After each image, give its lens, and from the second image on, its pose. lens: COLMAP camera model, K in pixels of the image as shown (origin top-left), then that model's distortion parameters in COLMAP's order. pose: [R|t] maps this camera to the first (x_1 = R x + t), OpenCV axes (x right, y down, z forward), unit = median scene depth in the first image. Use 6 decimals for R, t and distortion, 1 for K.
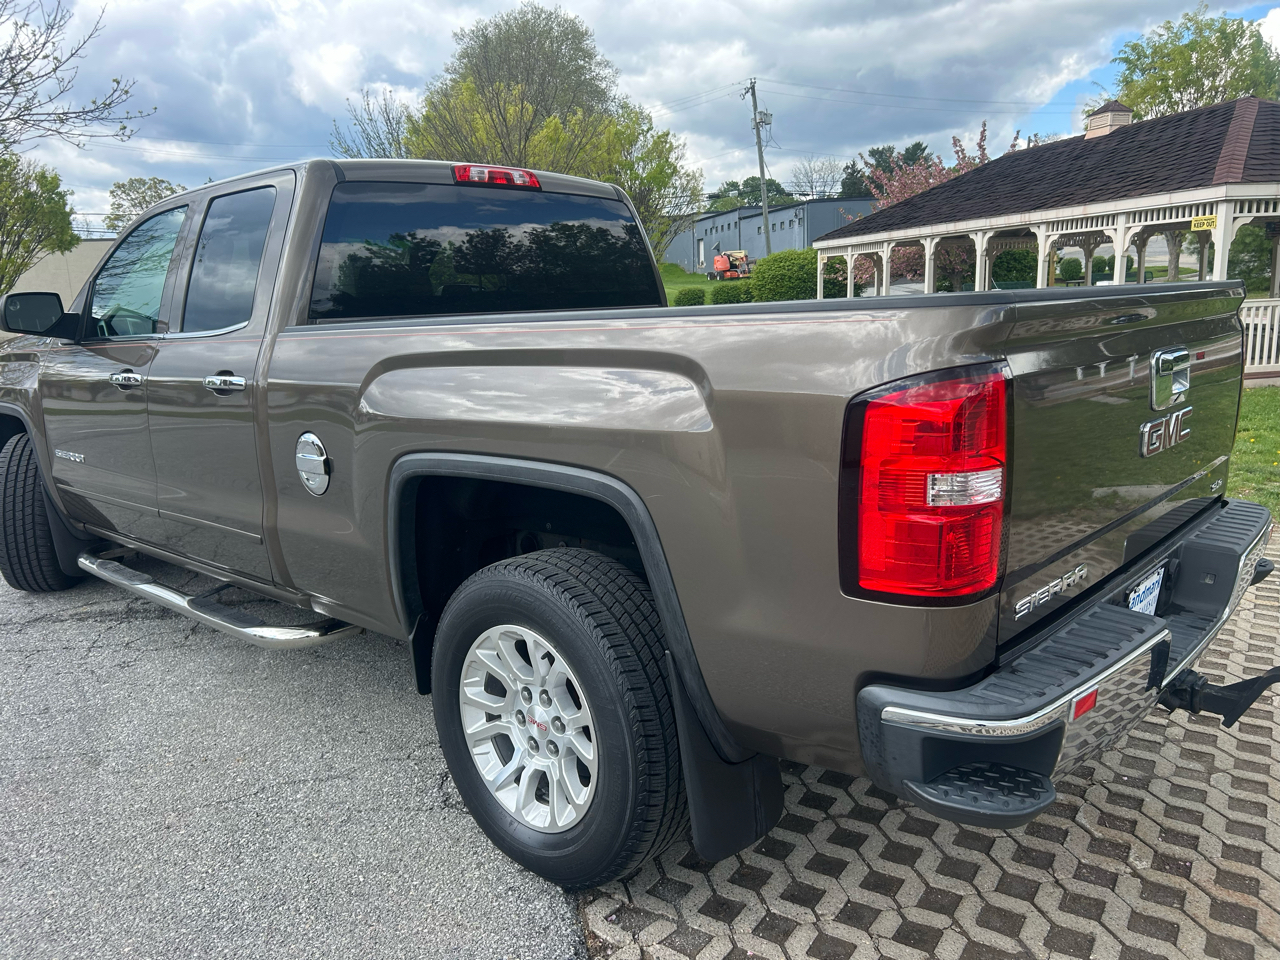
lens RADIAL K [[1007.6, 0, 656.9], [0, 1007.6, 477.6], [0, 0, 1]] dist [0.055944, -0.066191]
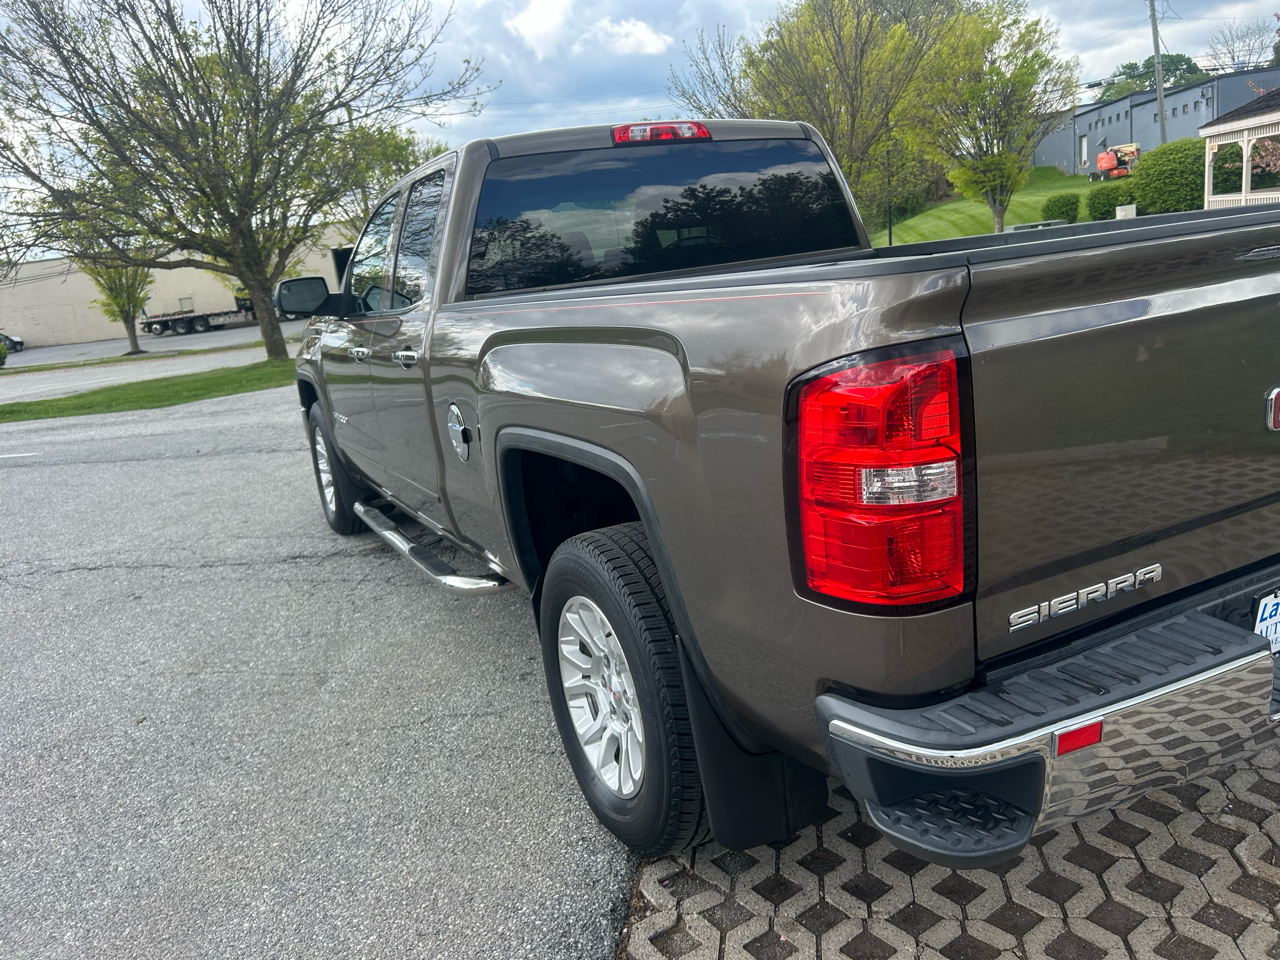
lens RADIAL K [[999.1, 0, 664.0], [0, 999.1, 506.4], [0, 0, 1]] dist [0.044824, -0.075387]
pose [[0.928104, 0.019970, -0.371786, 0.293956], [0.018337, 0.994897, 0.099216, -0.041593], [0.371870, -0.098900, 0.923001, 0.086850]]
